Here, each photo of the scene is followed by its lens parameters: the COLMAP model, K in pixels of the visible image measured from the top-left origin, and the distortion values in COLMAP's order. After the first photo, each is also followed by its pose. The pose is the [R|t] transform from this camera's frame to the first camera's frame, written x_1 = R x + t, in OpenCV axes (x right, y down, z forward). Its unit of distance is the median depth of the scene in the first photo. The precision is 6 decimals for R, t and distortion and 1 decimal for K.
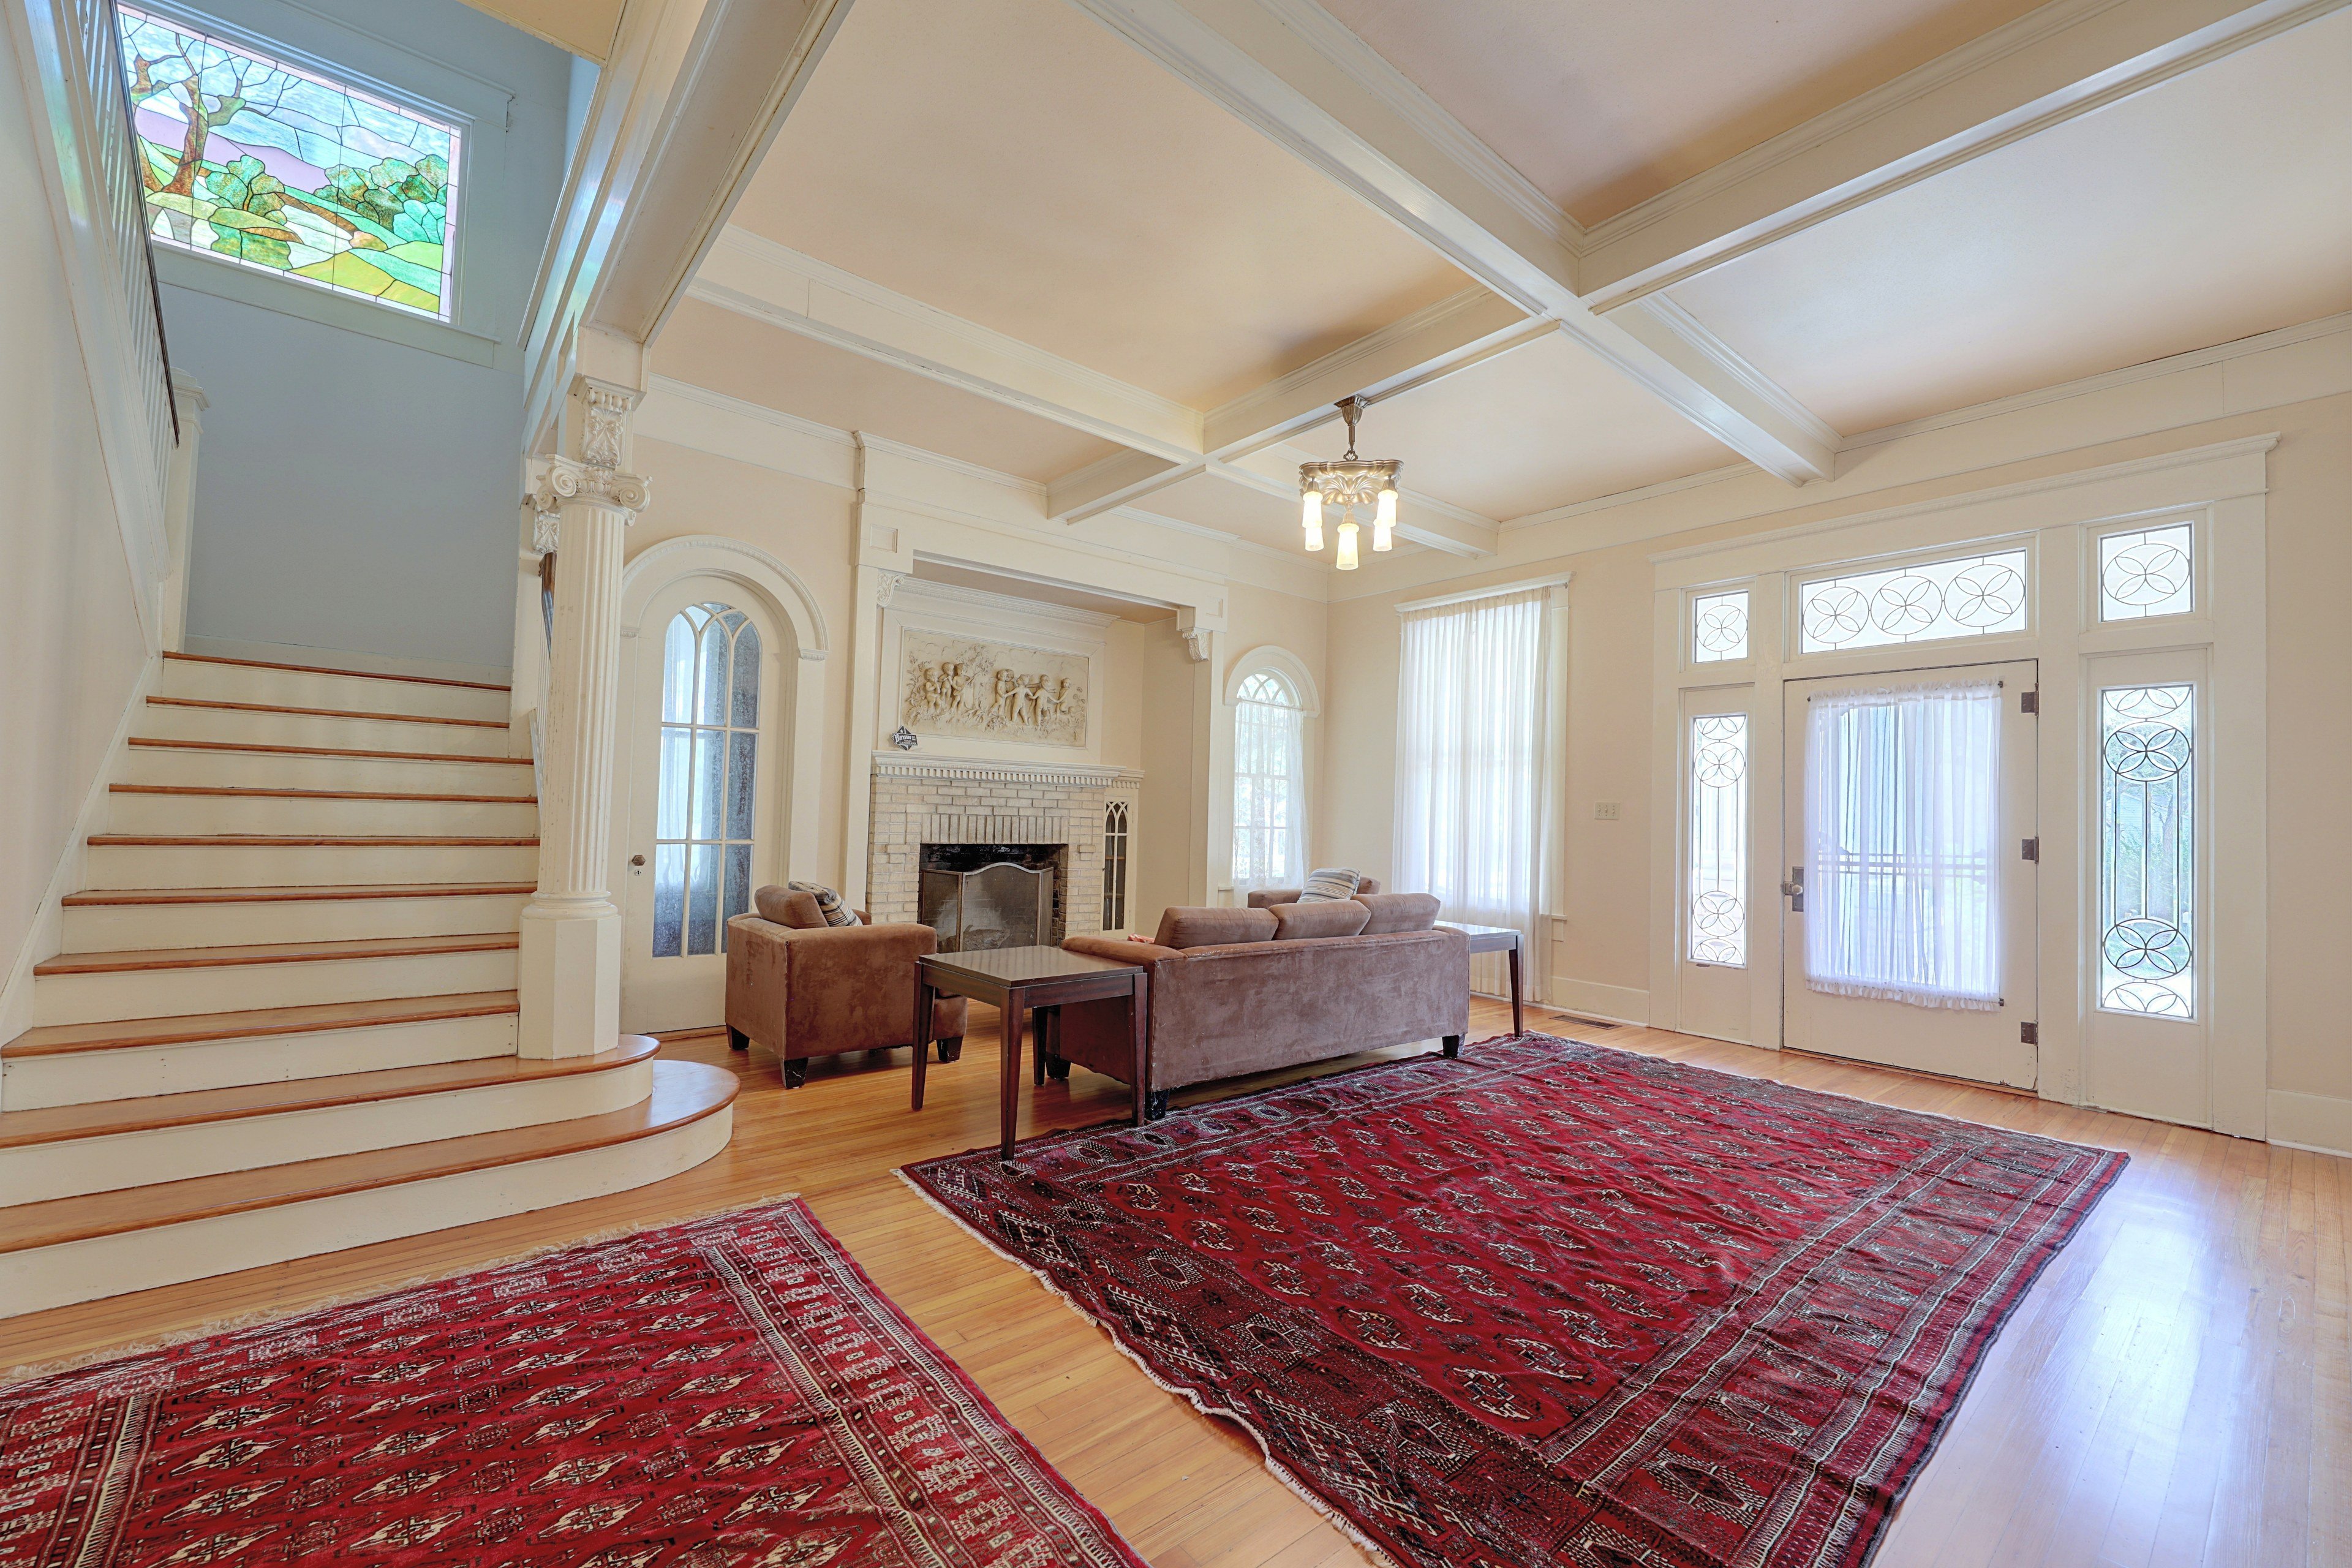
lens RADIAL K [[943.2, 0, 1174.8], [0, 943.2, 786.8], [0, 0, 1]] dist [0.007344, -0.001909]
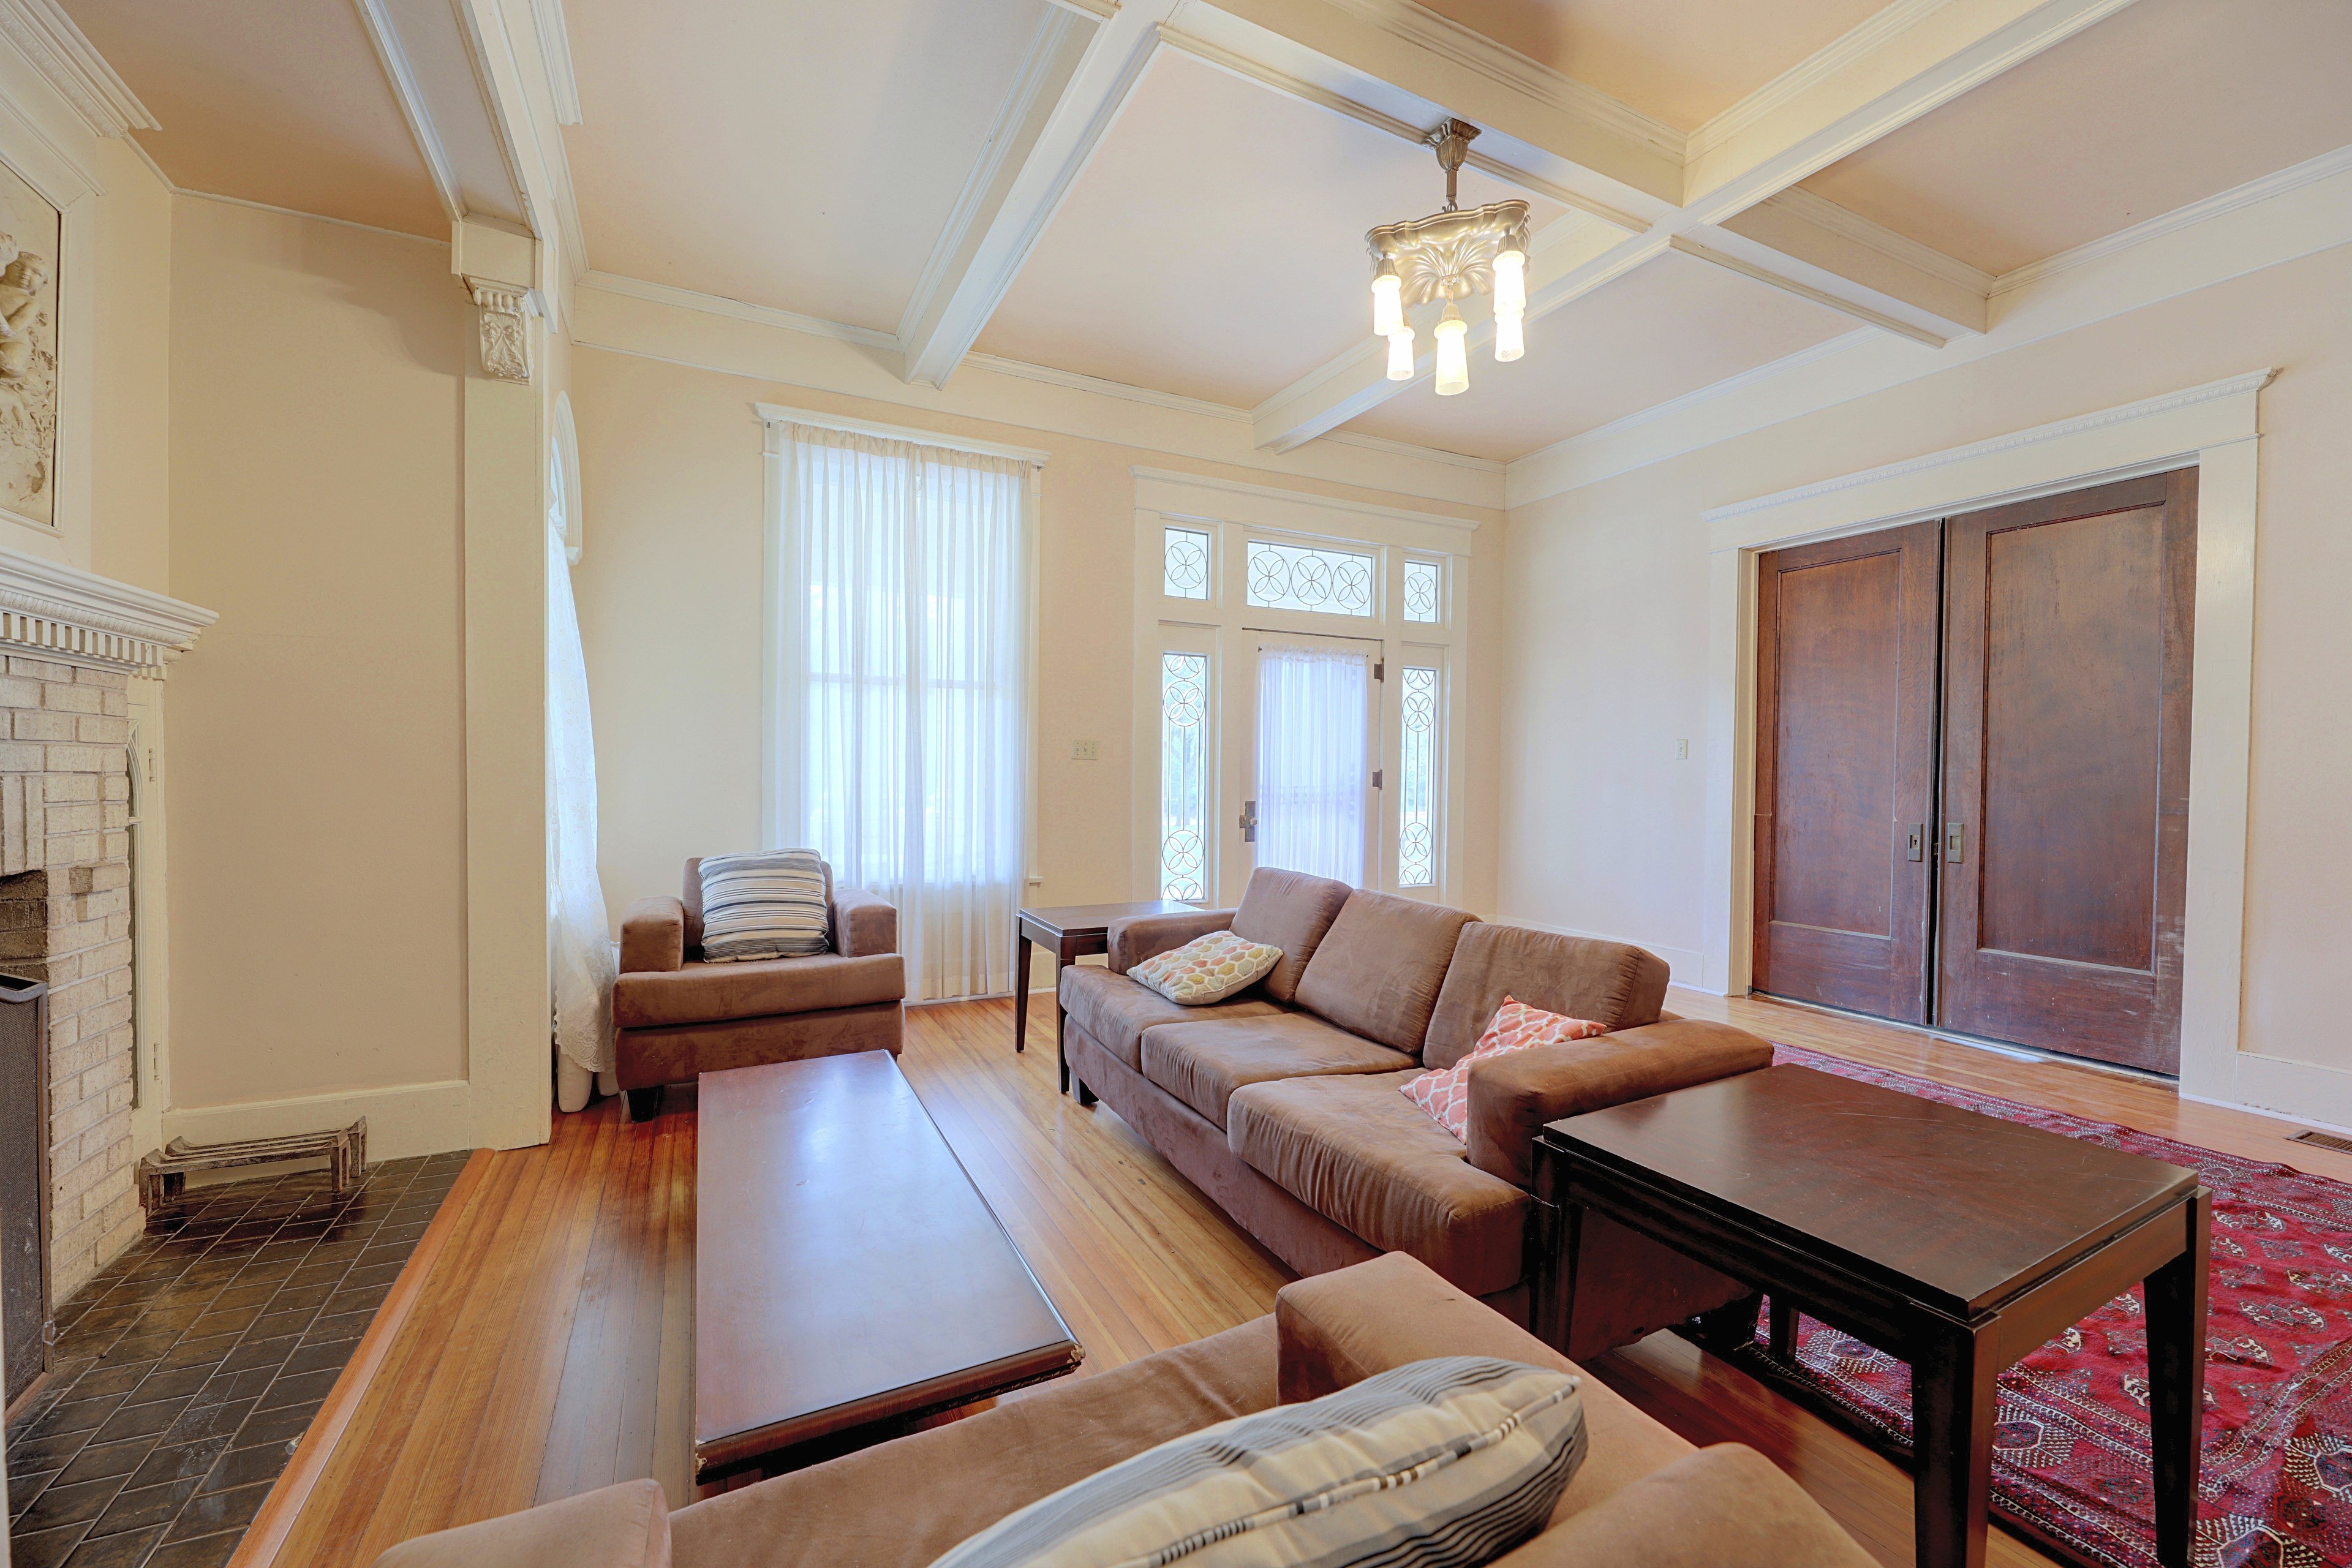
lens RADIAL K [[943.2, 0, 1177.5], [0, 943.2, 789.4], [0, 0, 1]] dist [0.007344, -0.001909]
pose [[0.217935, -0.044724, 0.974938, -0.328511], [-0.034664, 0.997964, 0.053529, 0.011518], [-0.975347, -0.045462, 0.215941, 0.649709]]
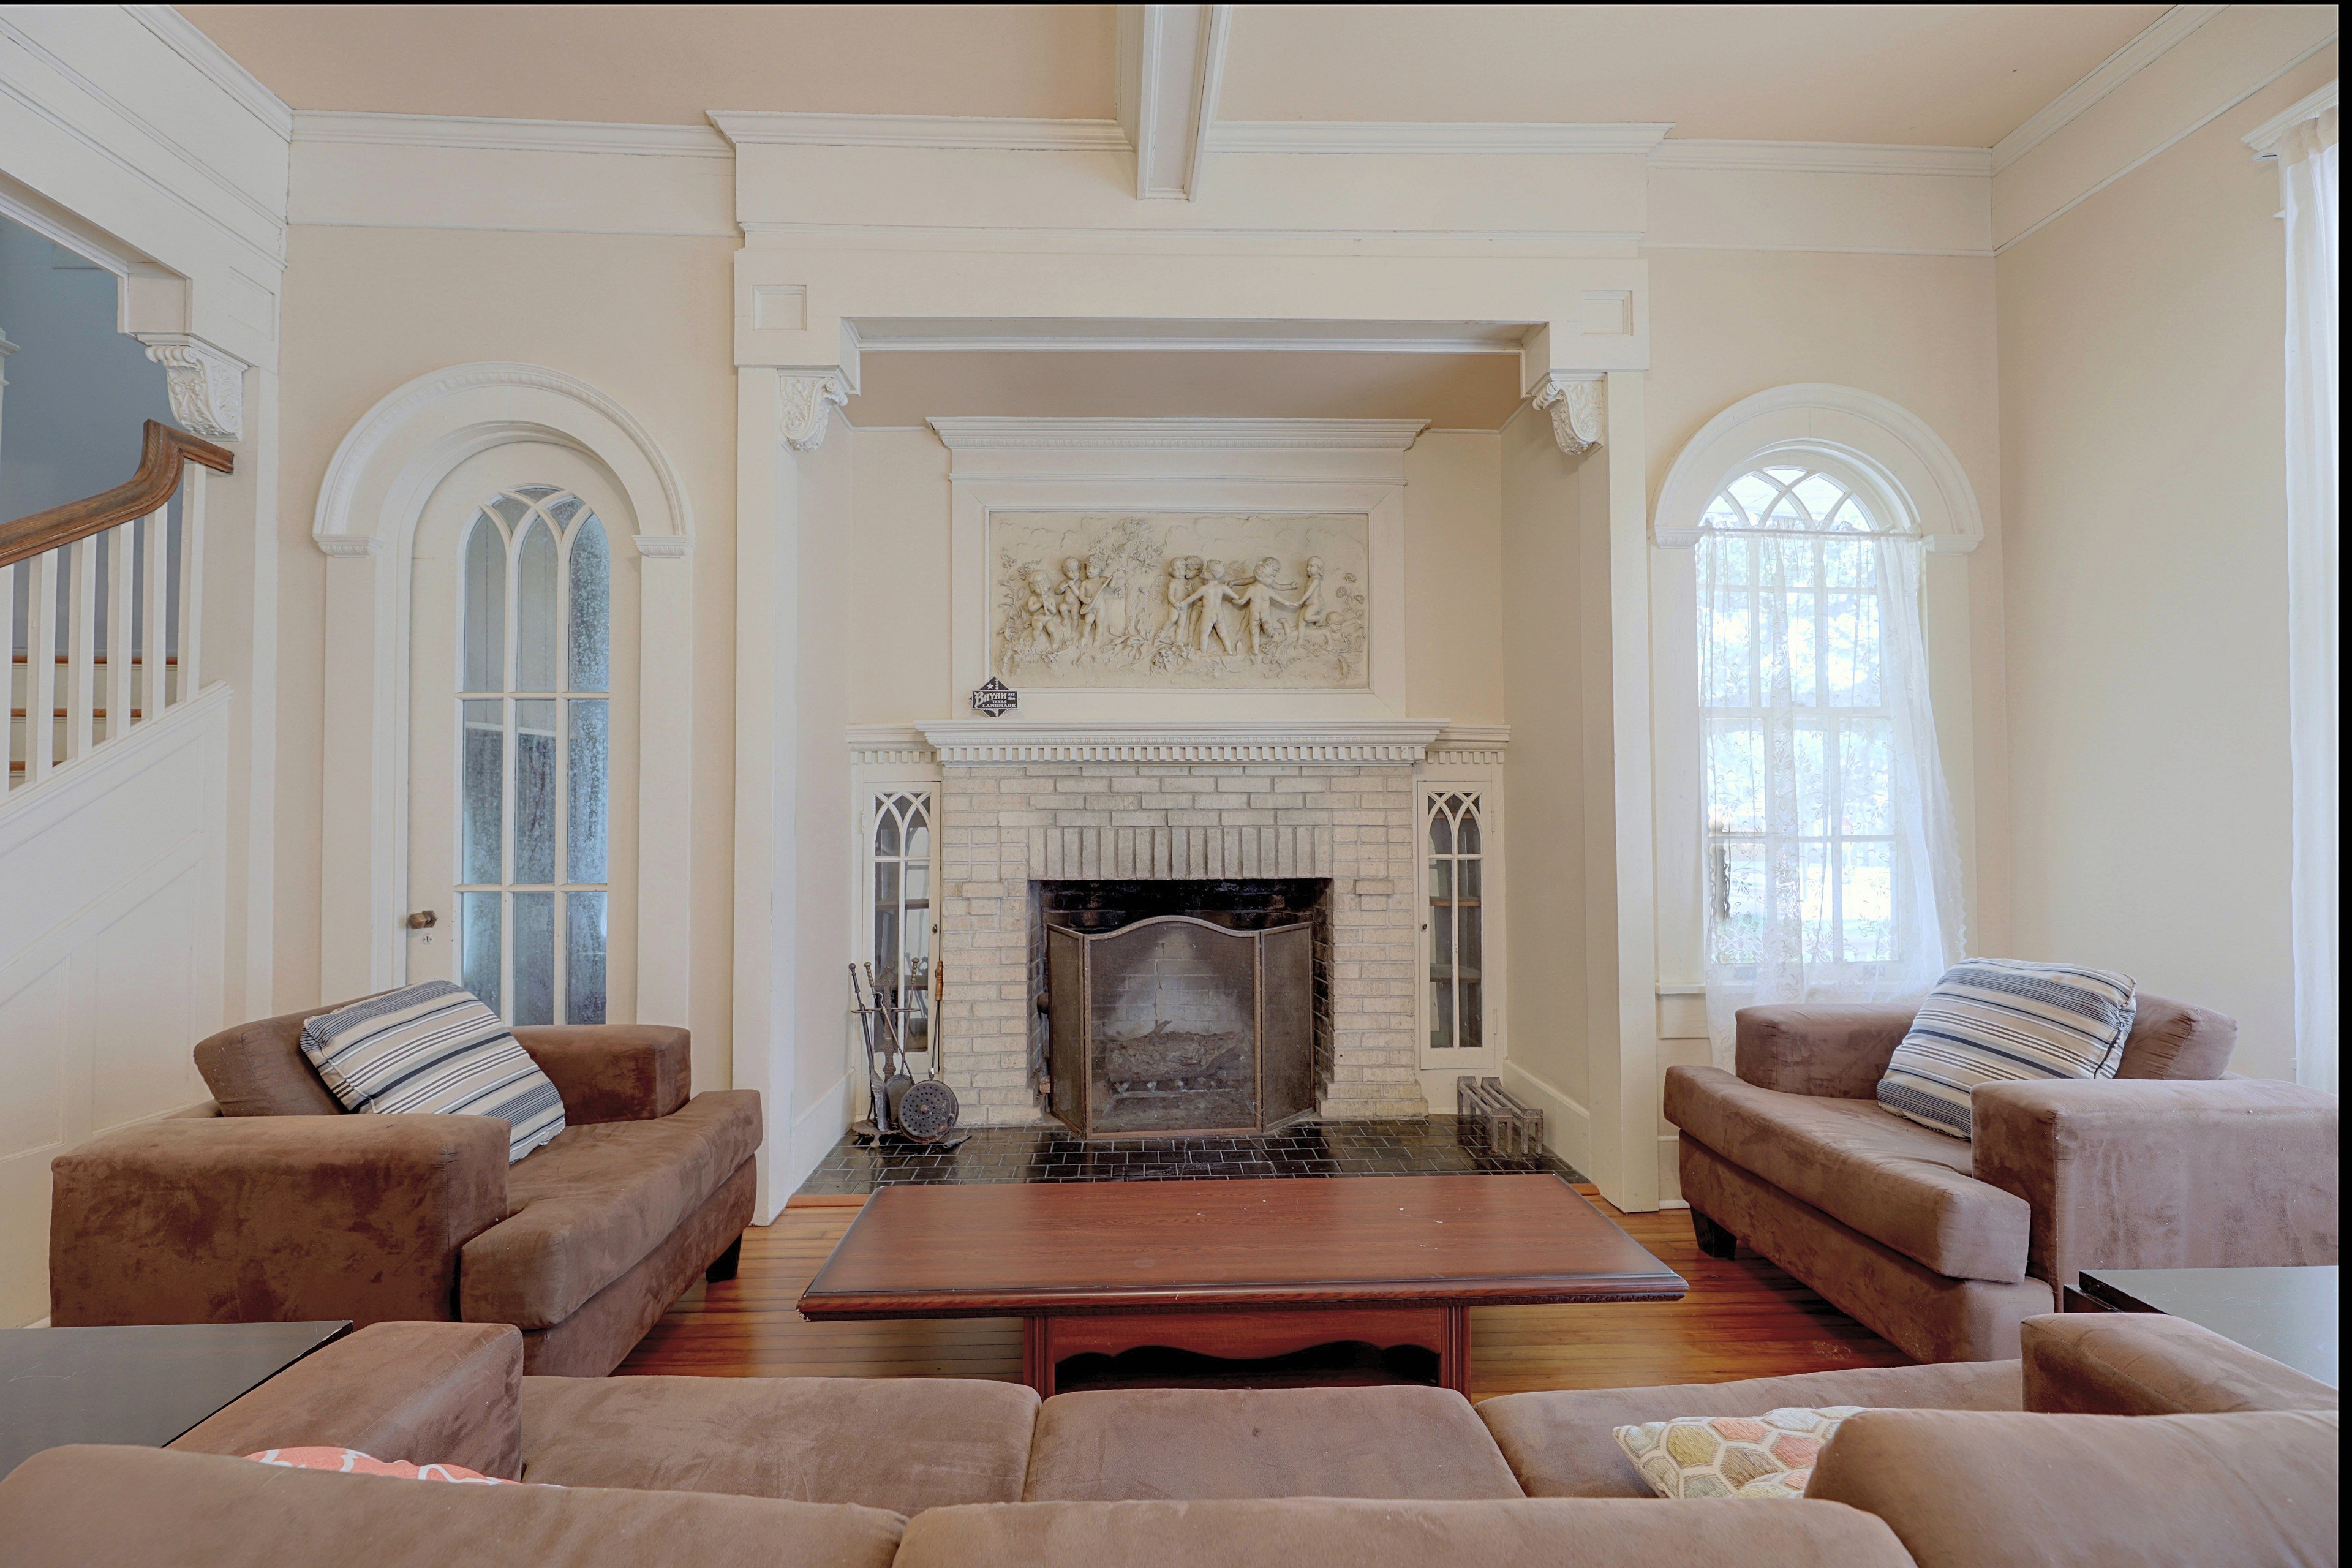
lens RADIAL K [[943.2, 0, 1165.8], [0, 943.2, 793.3], [0, 0, 1]] dist [0.007344, -0.001909]
pose [[0.797715, -0.046261, -0.601257, 0.132403], [0.046203, 0.998811, -0.015550, 0.019495], [0.601262, -0.015376, 0.798904, 0.565059]]
